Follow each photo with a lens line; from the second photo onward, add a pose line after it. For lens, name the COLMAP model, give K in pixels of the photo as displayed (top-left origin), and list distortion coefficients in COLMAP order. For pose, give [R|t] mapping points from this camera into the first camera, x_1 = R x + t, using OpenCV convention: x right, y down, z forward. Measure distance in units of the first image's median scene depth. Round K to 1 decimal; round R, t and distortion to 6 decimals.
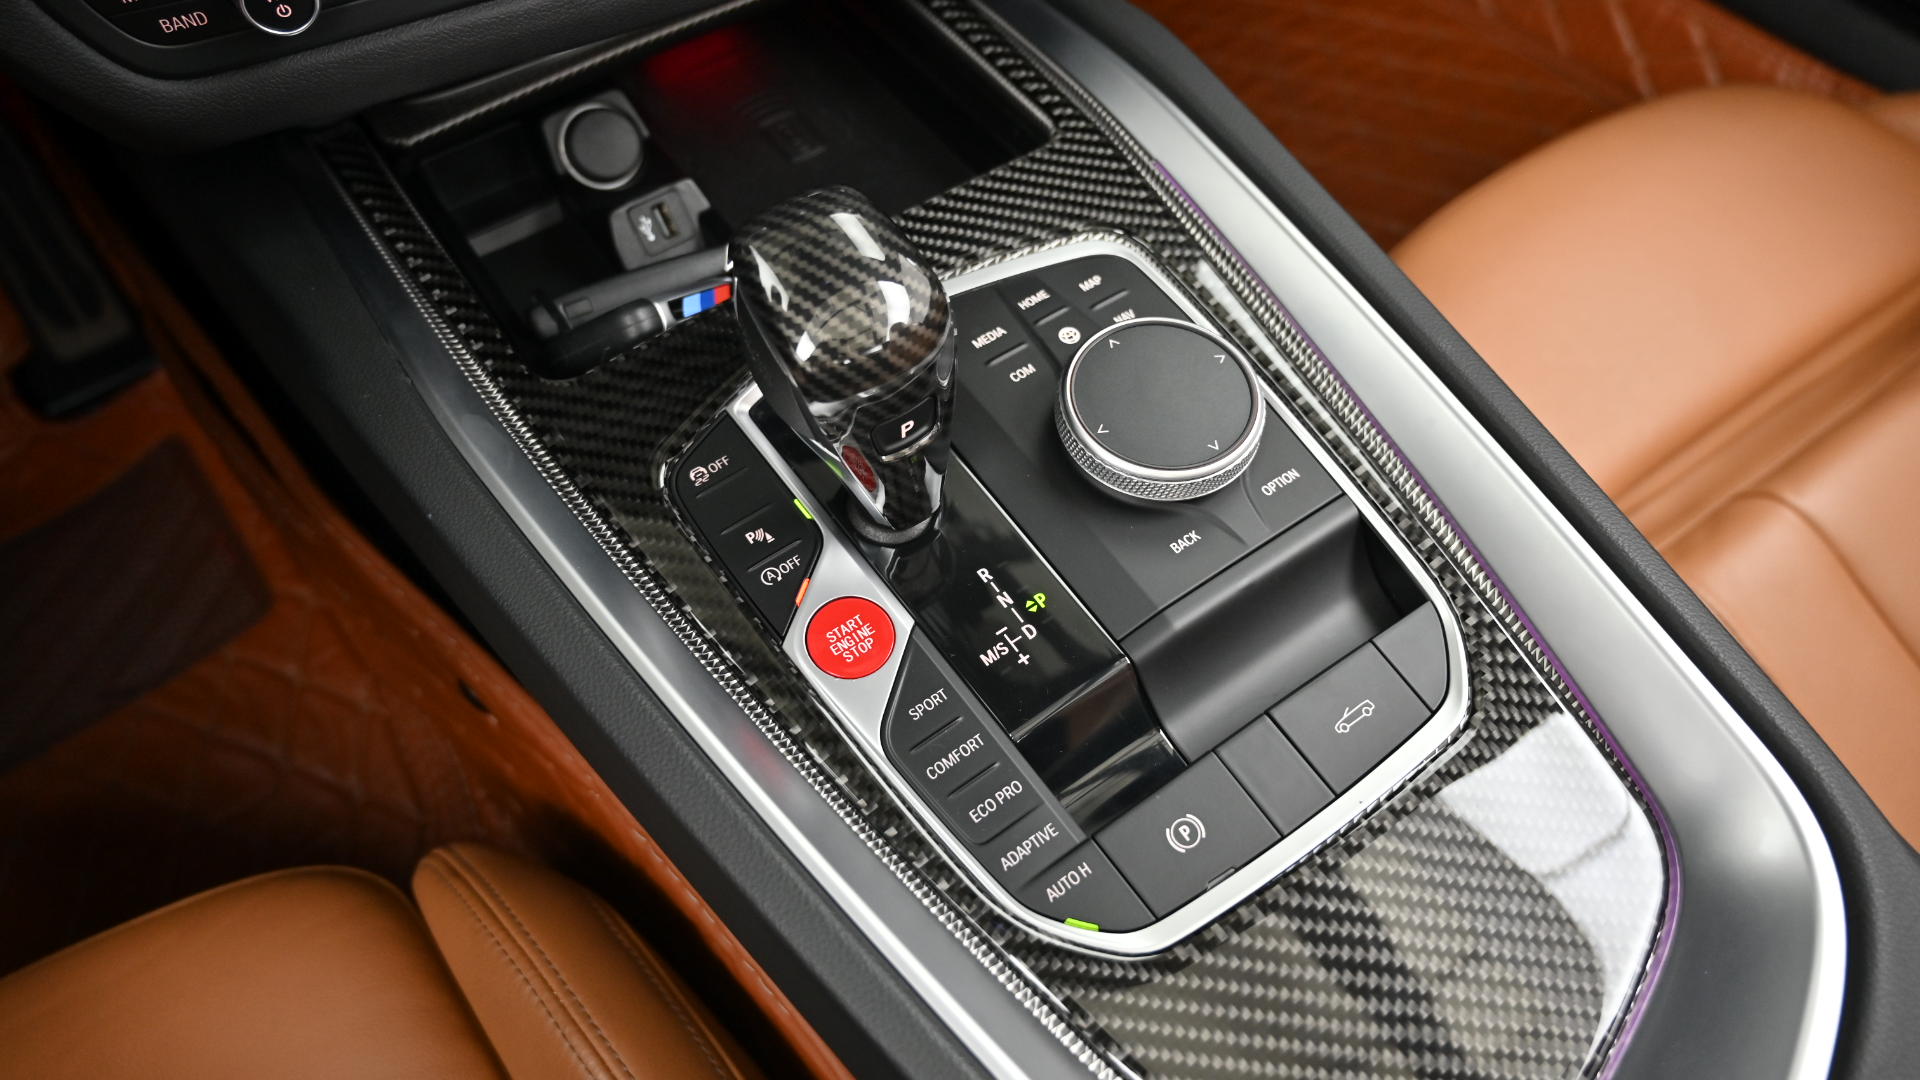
lens RADIAL K [[1293.4, 0, 960.0], [0, 1293.4, 540.0], [0, 0, 1]] dist [-0.008184, -0.001404]
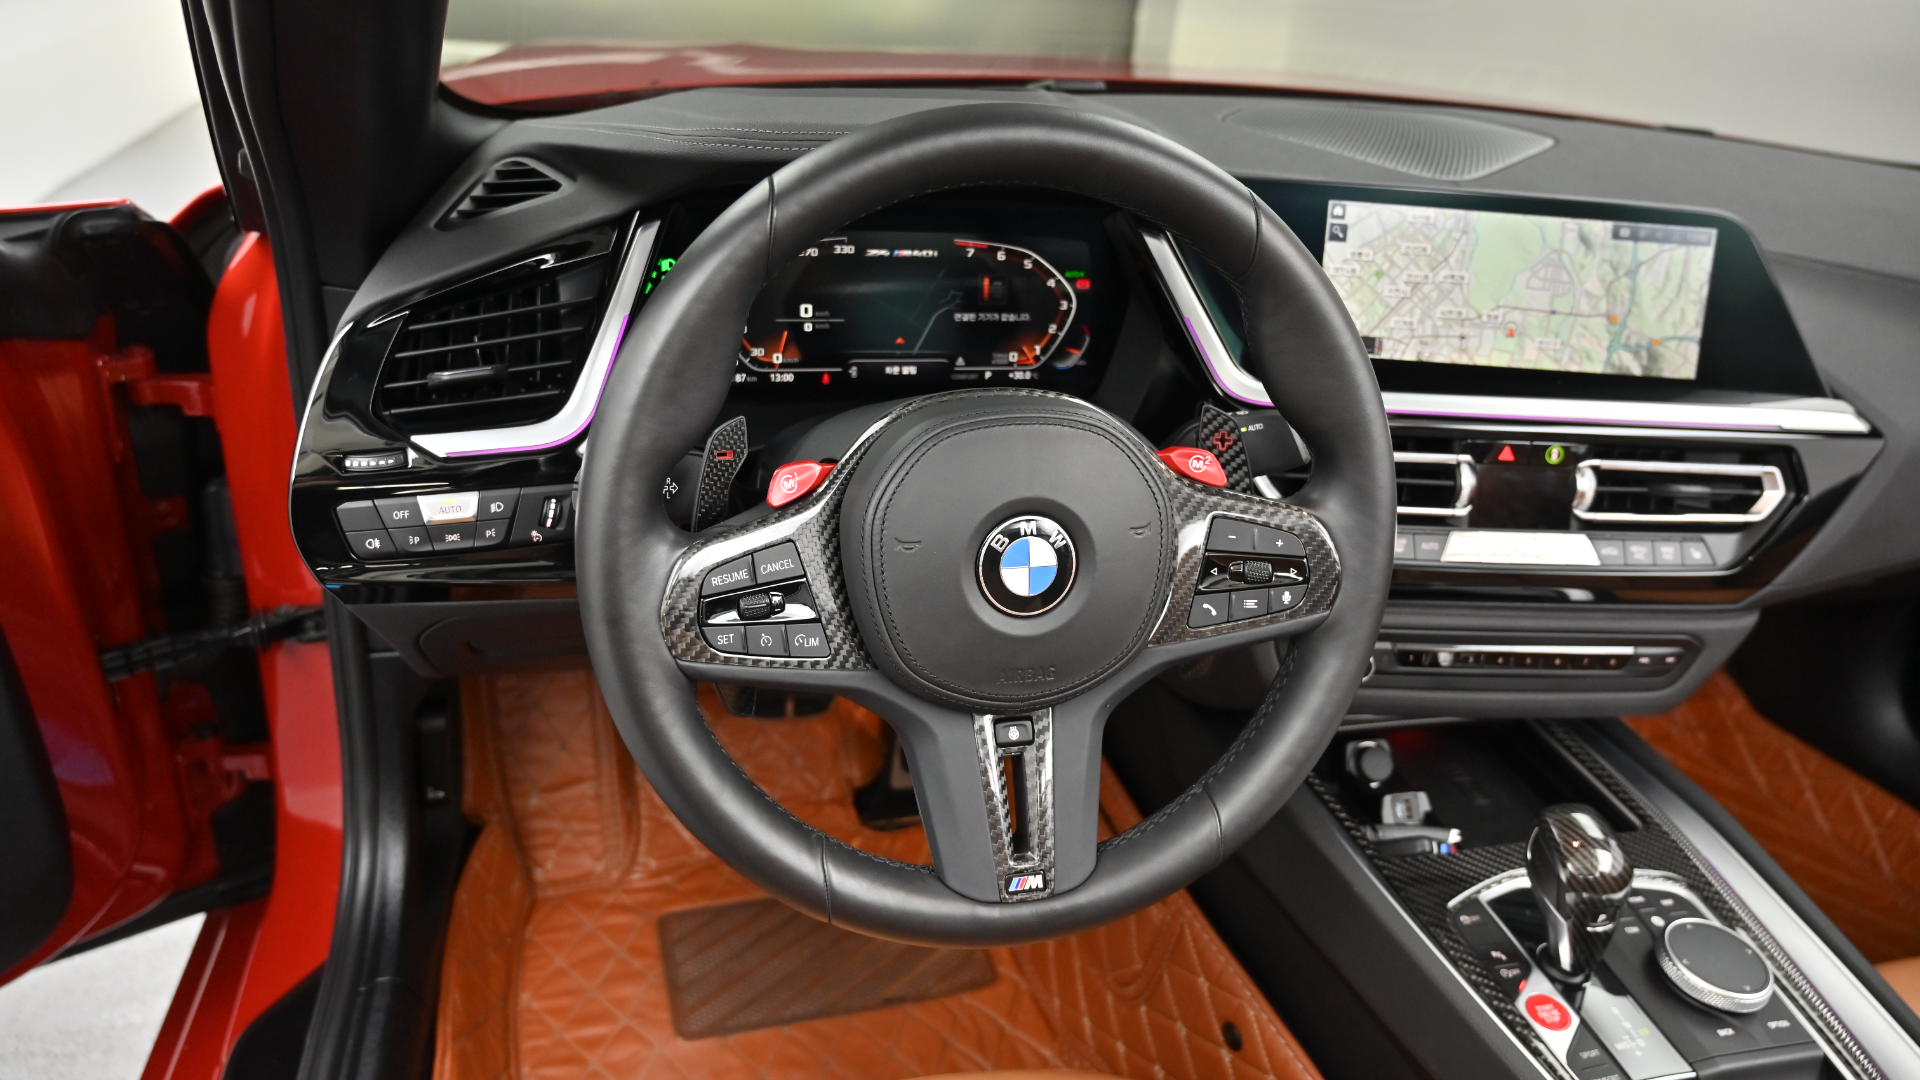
lens RADIAL K [[1293.4, 0, 960.0], [0, 1293.4, 540.0], [0, 0, 1]] dist [-0.008184, -0.001404]
pose [[0.930022, 0.234916, -0.282618, -0.493136], [-0.345870, 0.819450, -0.457029, 0.643502], [0.124228, 0.522797, 0.843357, -1.084878]]
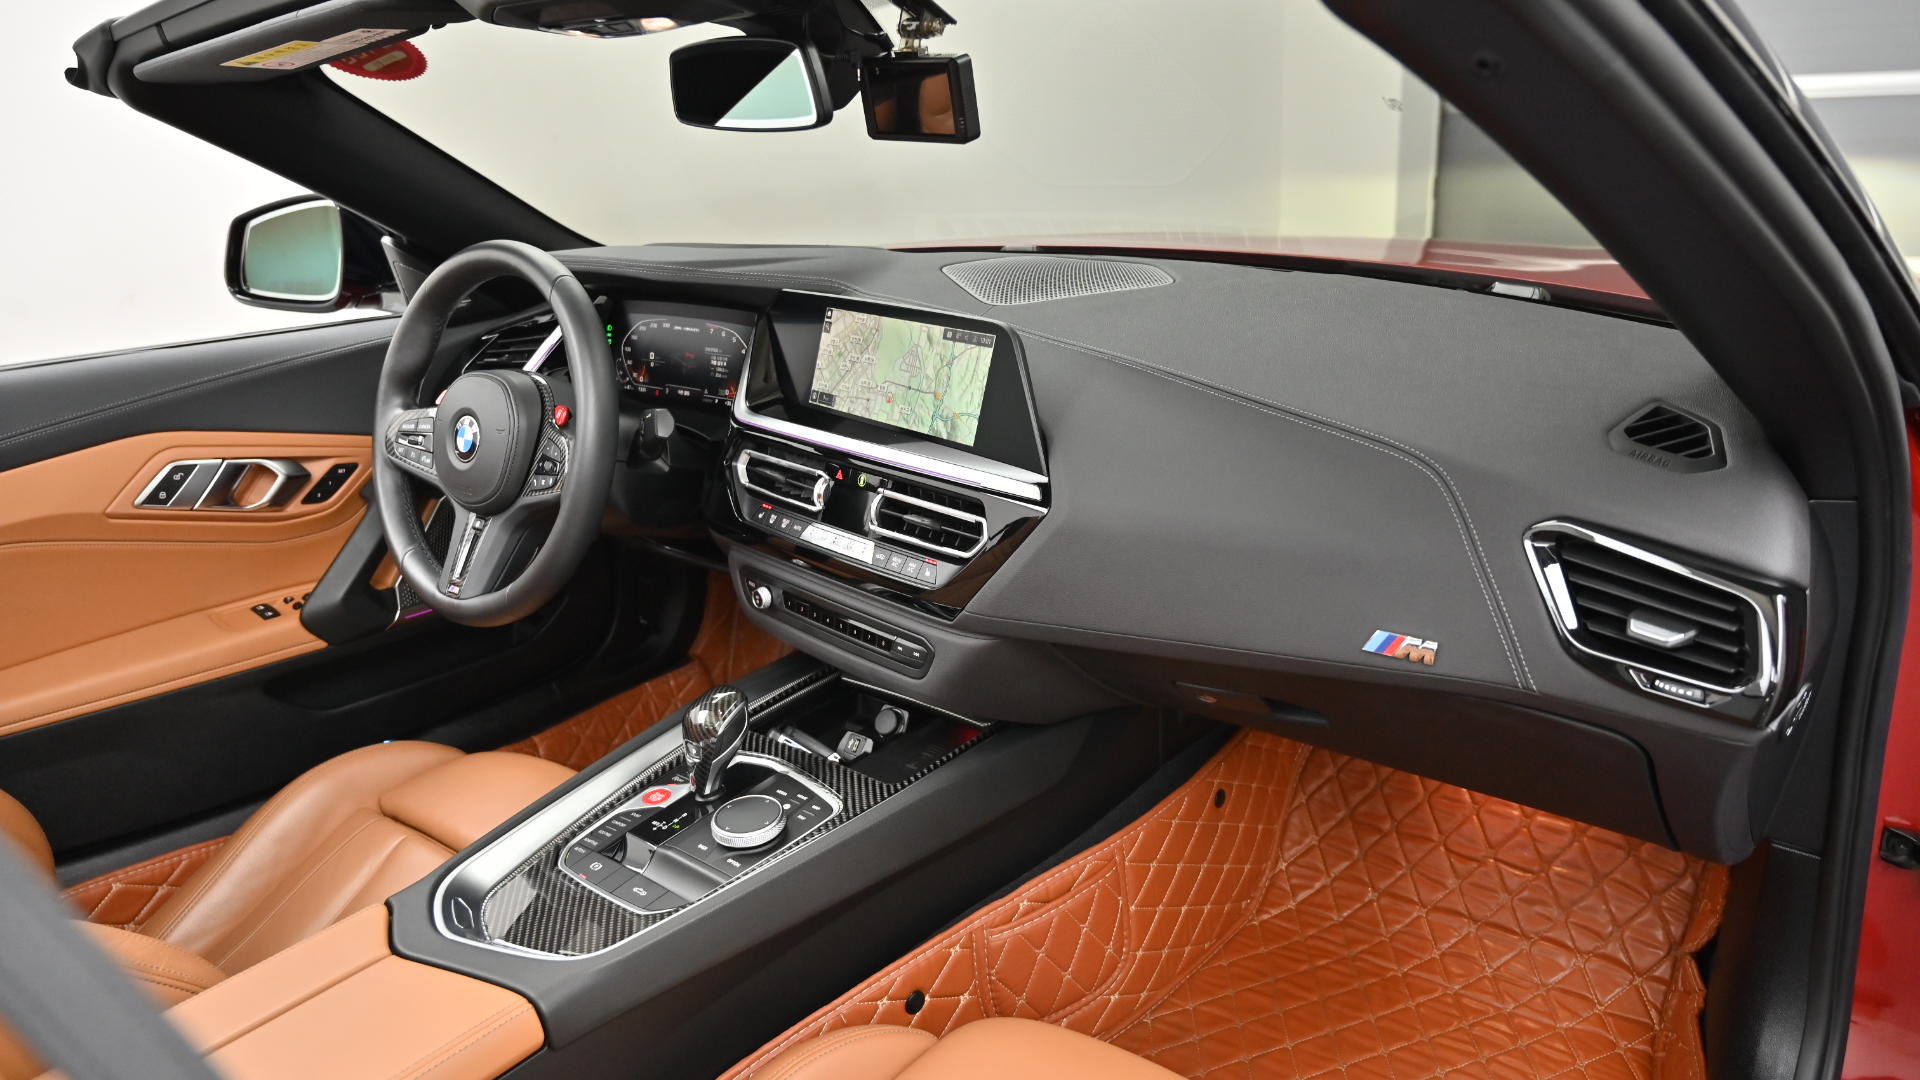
lens RADIAL K [[1293.4, 0, 960.0], [0, 1293.4, 540.0], [0, 0, 1]] dist [-0.008184, -0.001404]
pose [[0.290902, 0.308482, -0.905657, 2.534361], [-0.779737, 0.624978, -0.037578, -0.709196], [0.554424, 0.717106, 0.422343, -0.327415]]
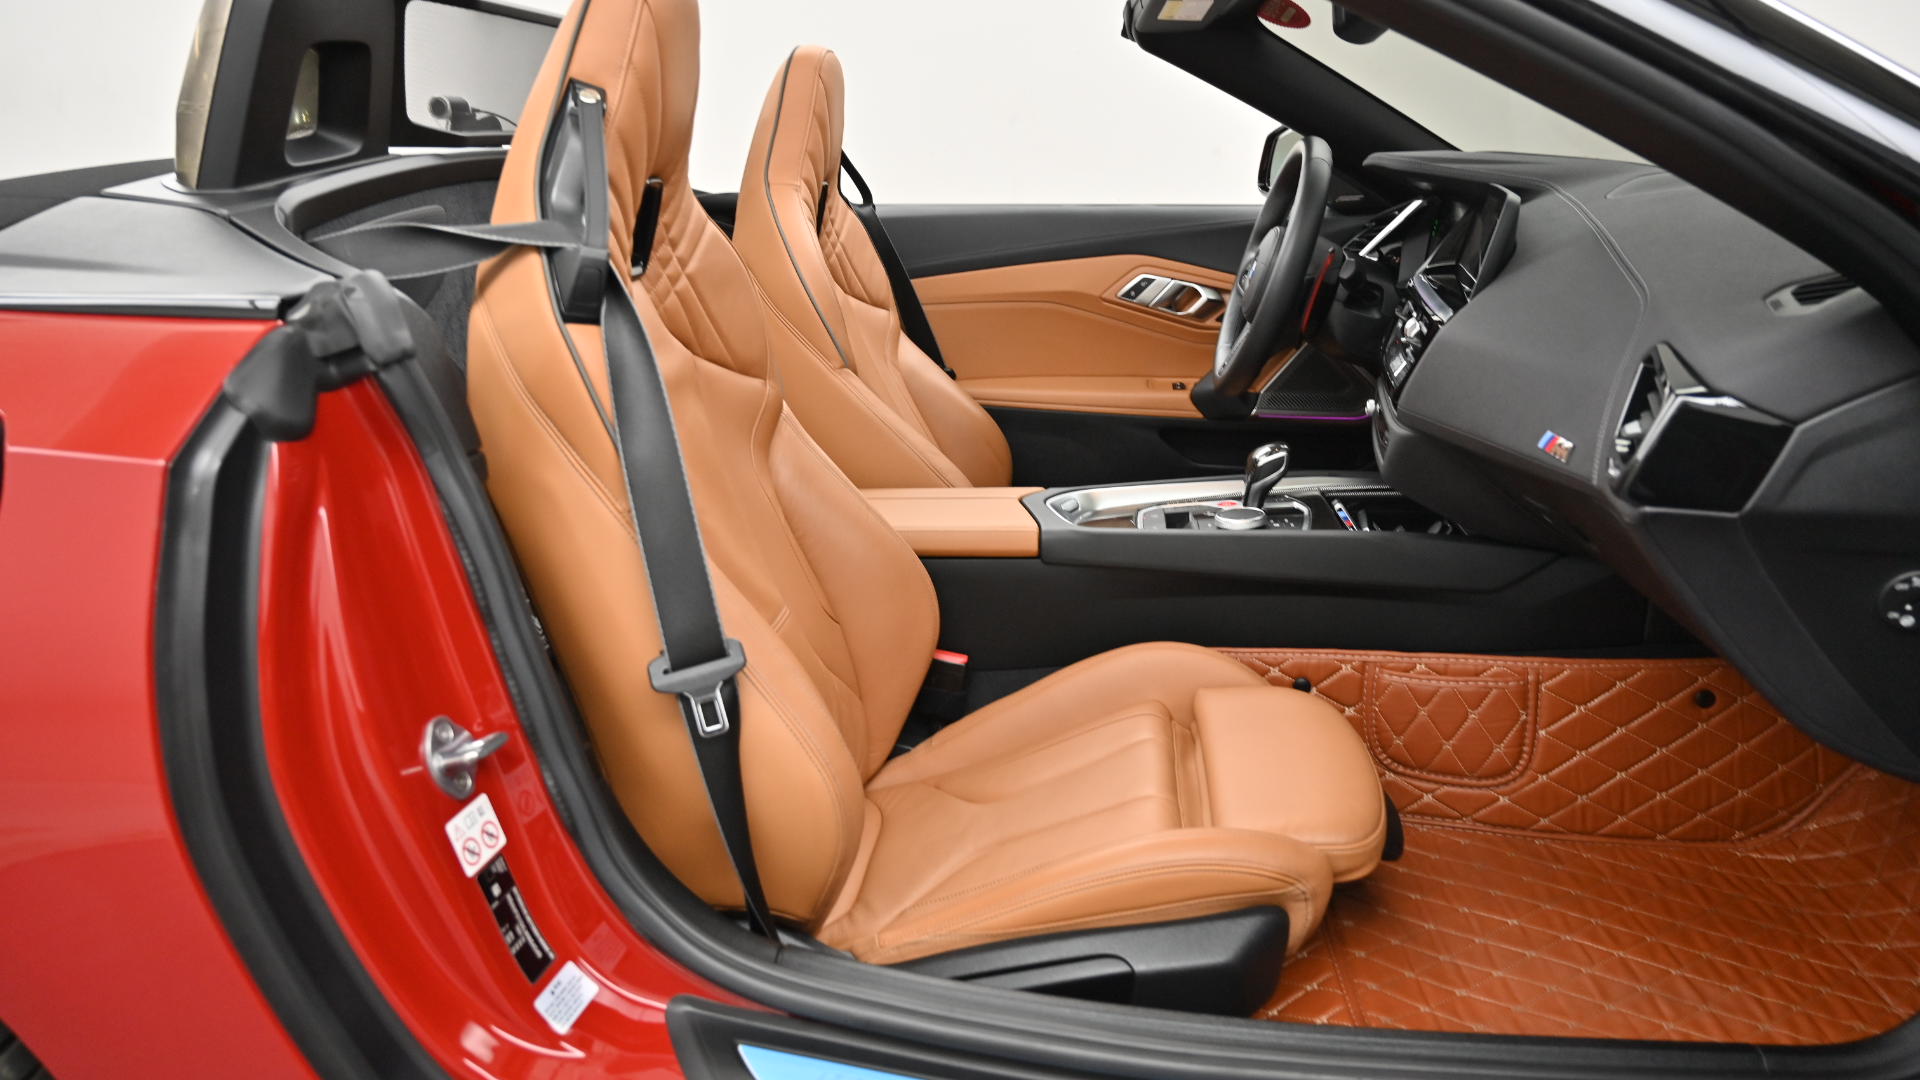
lens RADIAL K [[1293.4, 0, 960.0], [0, 1293.4, 540.0], [0, 0, 1]] dist [-0.008184, -0.001404]
pose [[-0.651249, 0.244233, -0.718488, 3.566620], [-0.615990, 0.382827, 0.688476, -2.278326], [0.443206, 0.890951, -0.098870, 1.063492]]
